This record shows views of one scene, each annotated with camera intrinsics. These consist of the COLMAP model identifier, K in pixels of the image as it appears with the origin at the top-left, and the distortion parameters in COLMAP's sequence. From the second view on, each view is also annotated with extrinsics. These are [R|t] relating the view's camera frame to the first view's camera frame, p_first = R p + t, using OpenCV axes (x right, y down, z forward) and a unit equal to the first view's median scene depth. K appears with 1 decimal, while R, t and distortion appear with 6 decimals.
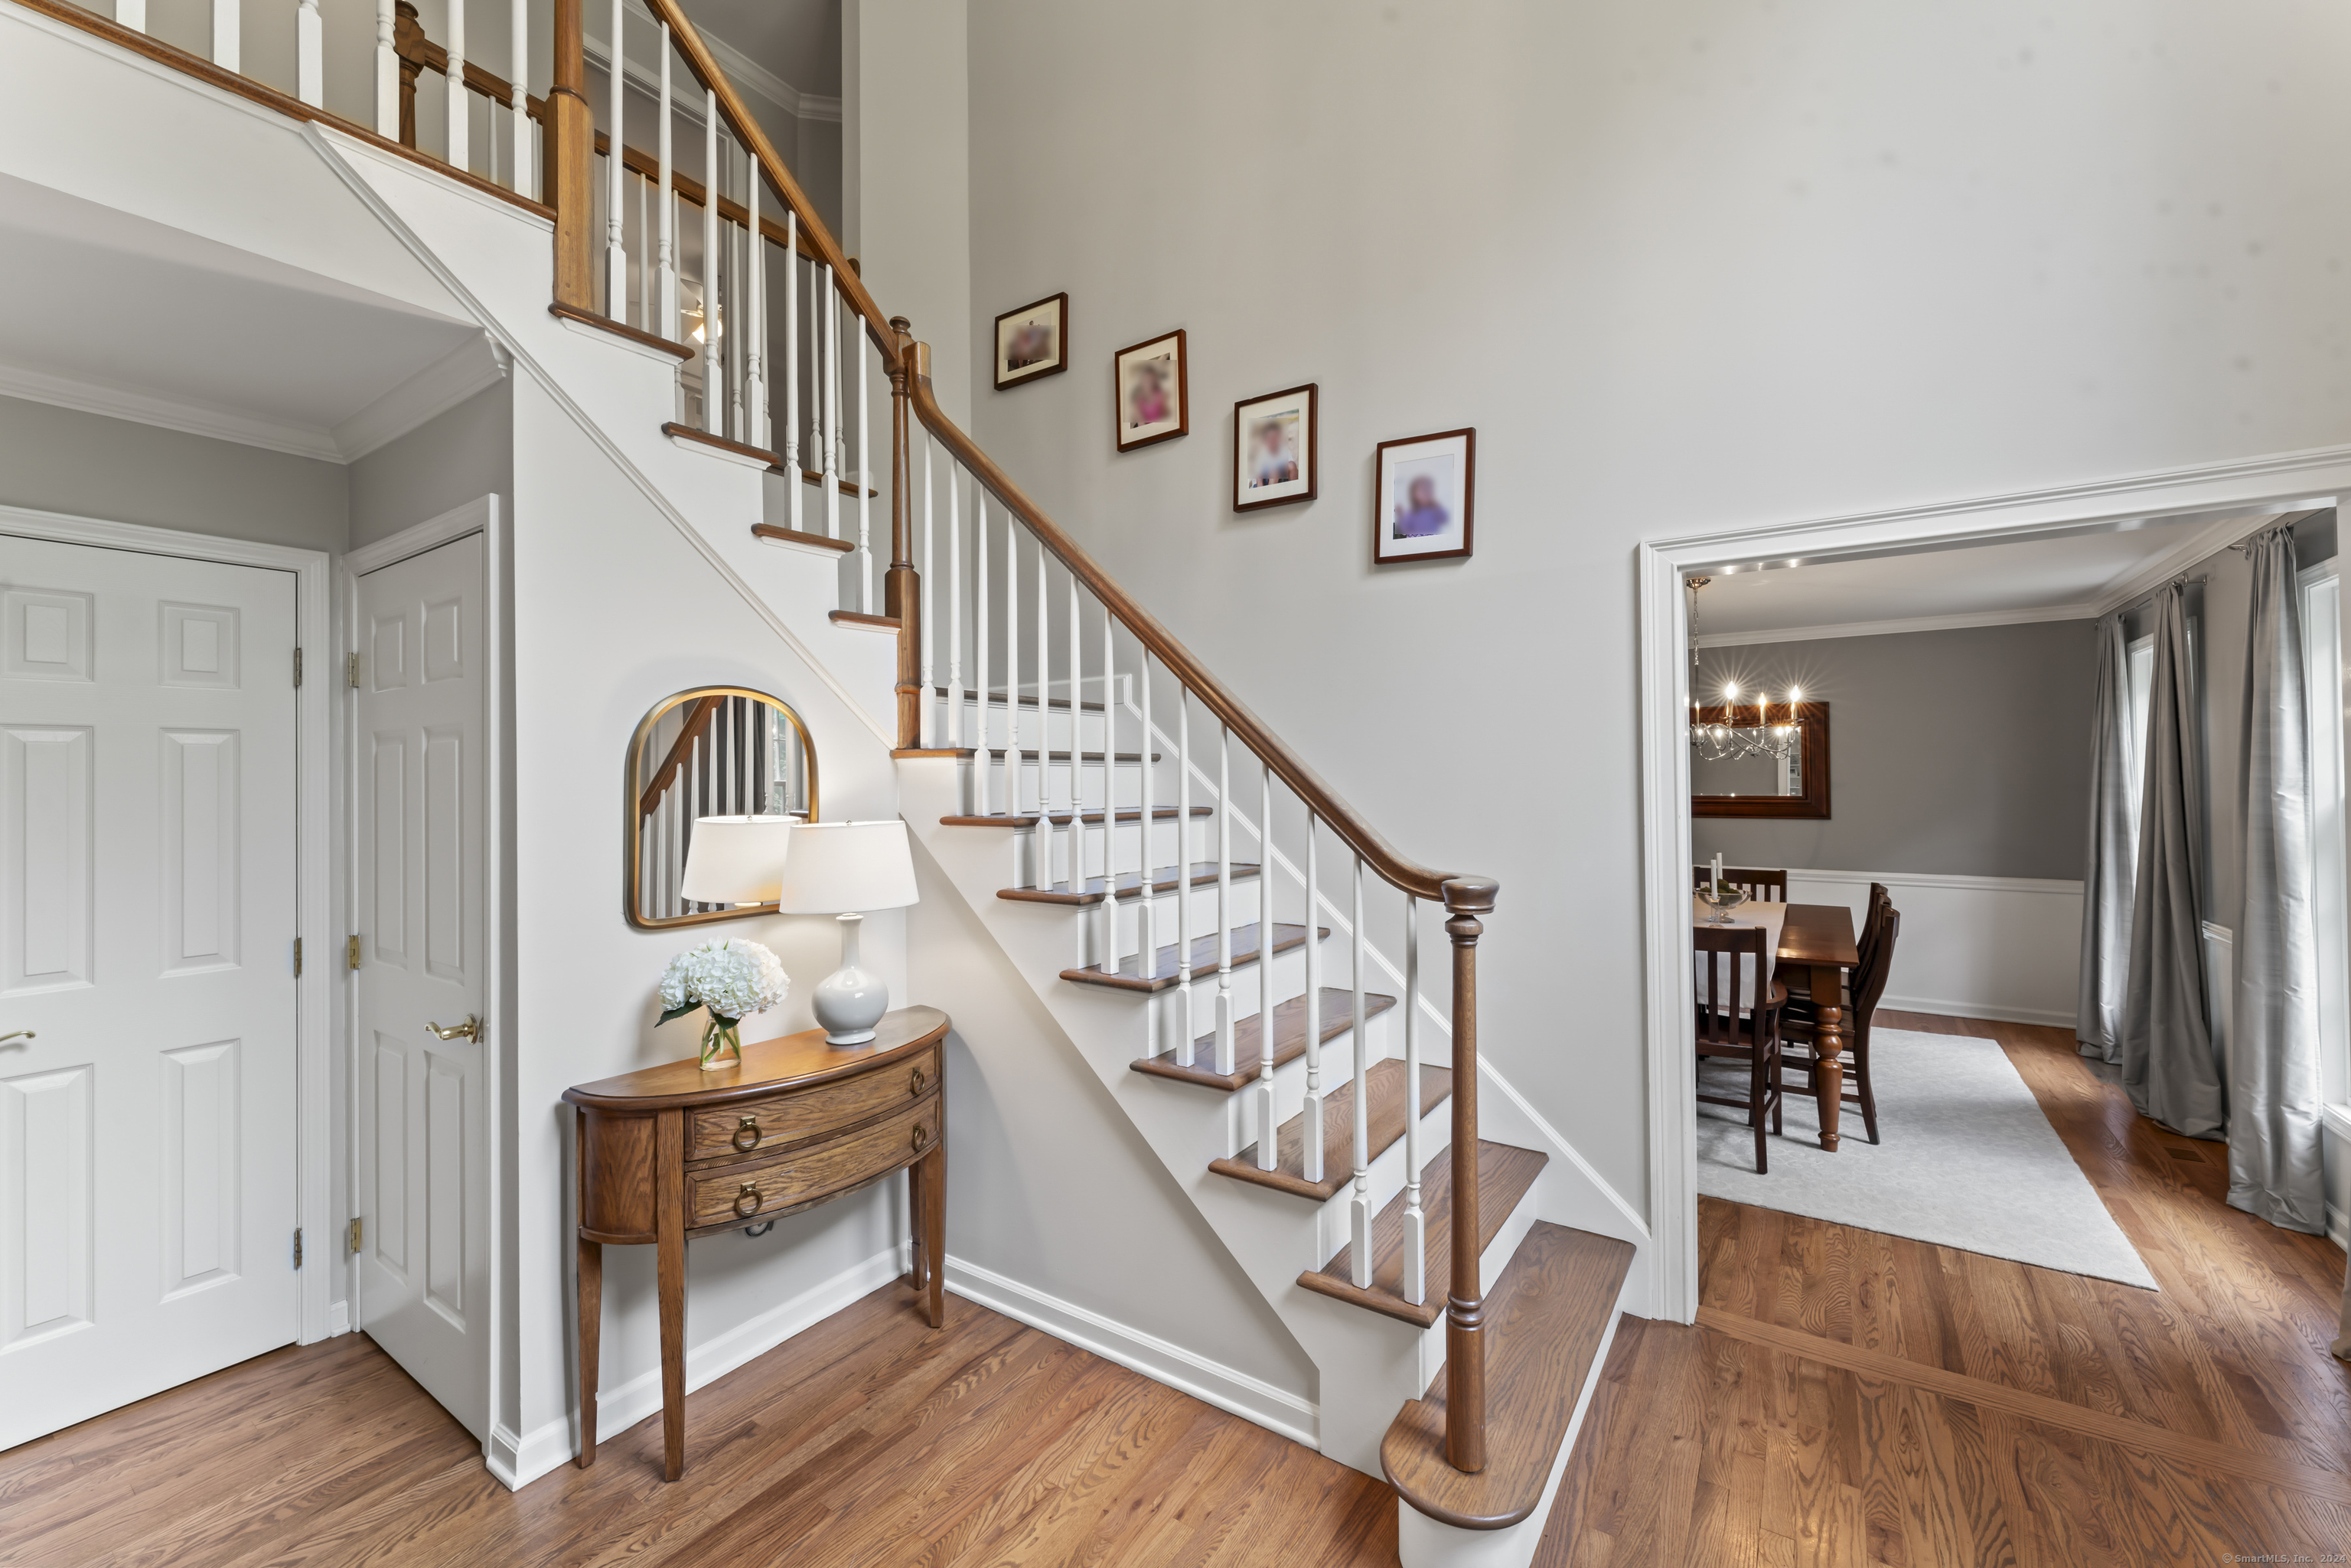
lens RADIAL K [[952.1, 0, 1186.2], [0, 952.1, 772.6], [0, 0, 1]] dist [0.002202, -0.000544]
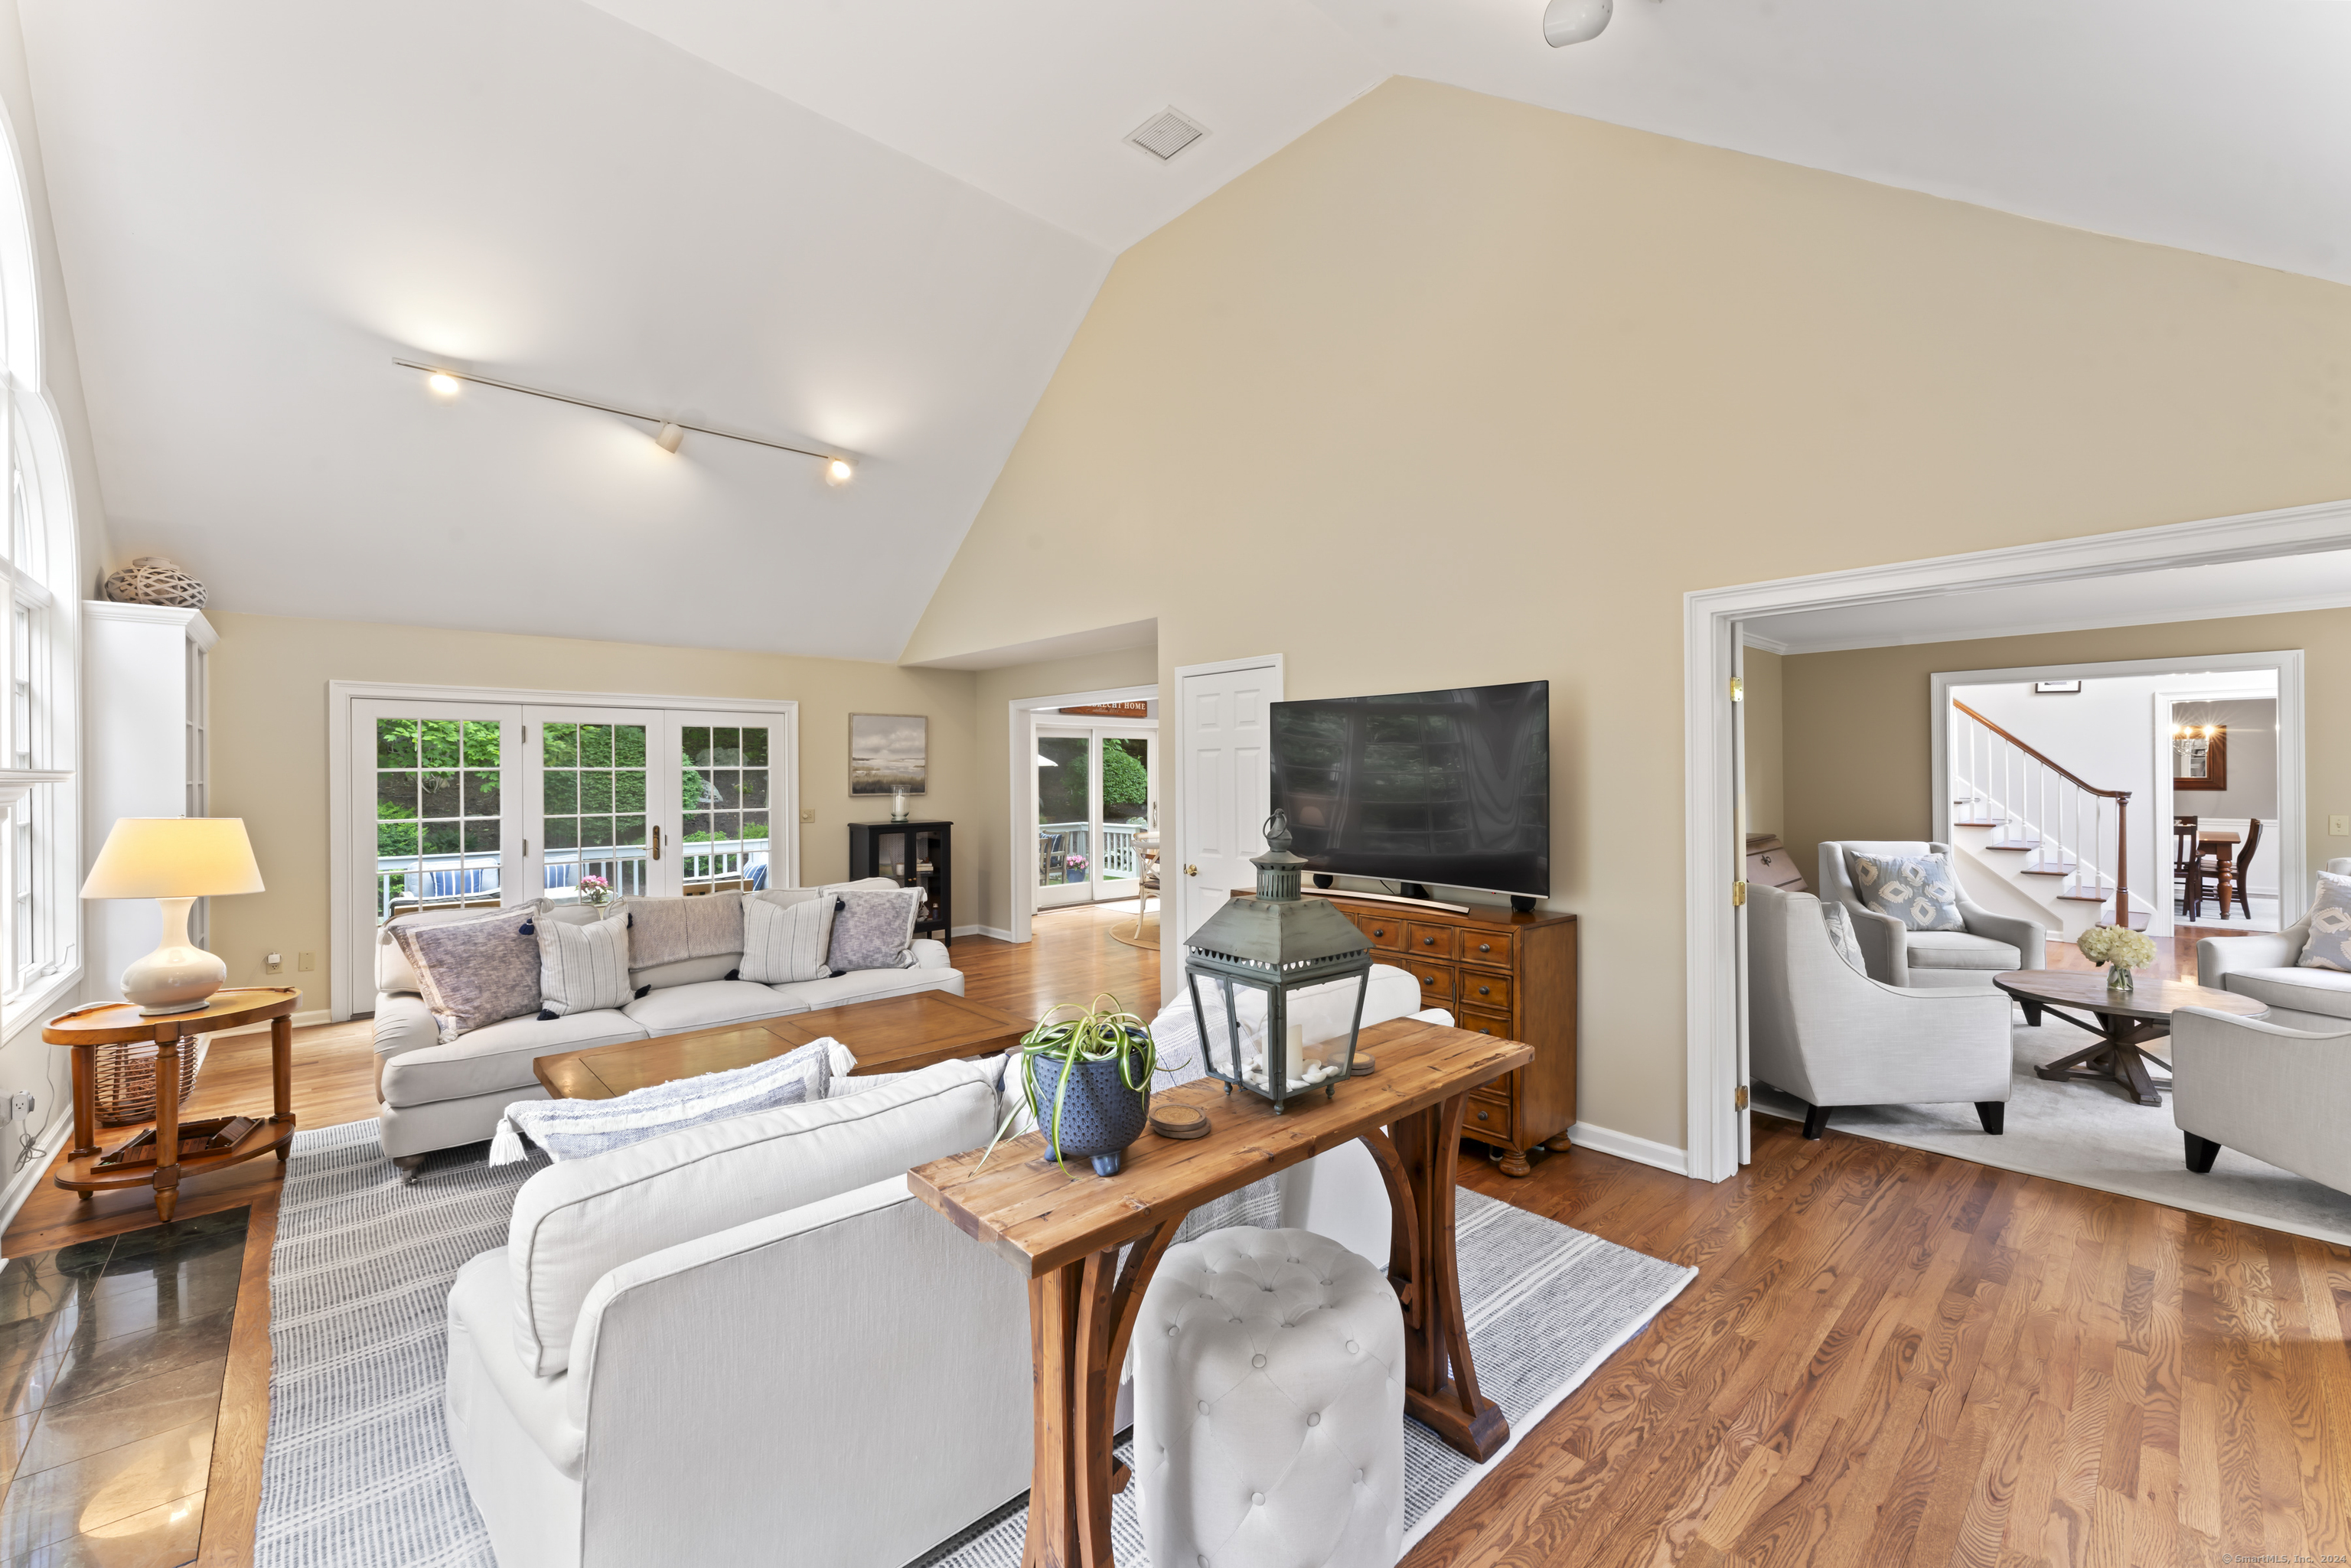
lens RADIAL K [[952.1, 0, 1190.0], [0, 952.1, 776.5], [0, 0, 1]] dist [0.002202, -0.000544]
pose [[0.973987, 0.001853, -0.226596, -1.368503], [0.000279, 0.999956, 0.009375, 0.005707], [0.226604, -0.009195, 0.973944, -1.996108]]
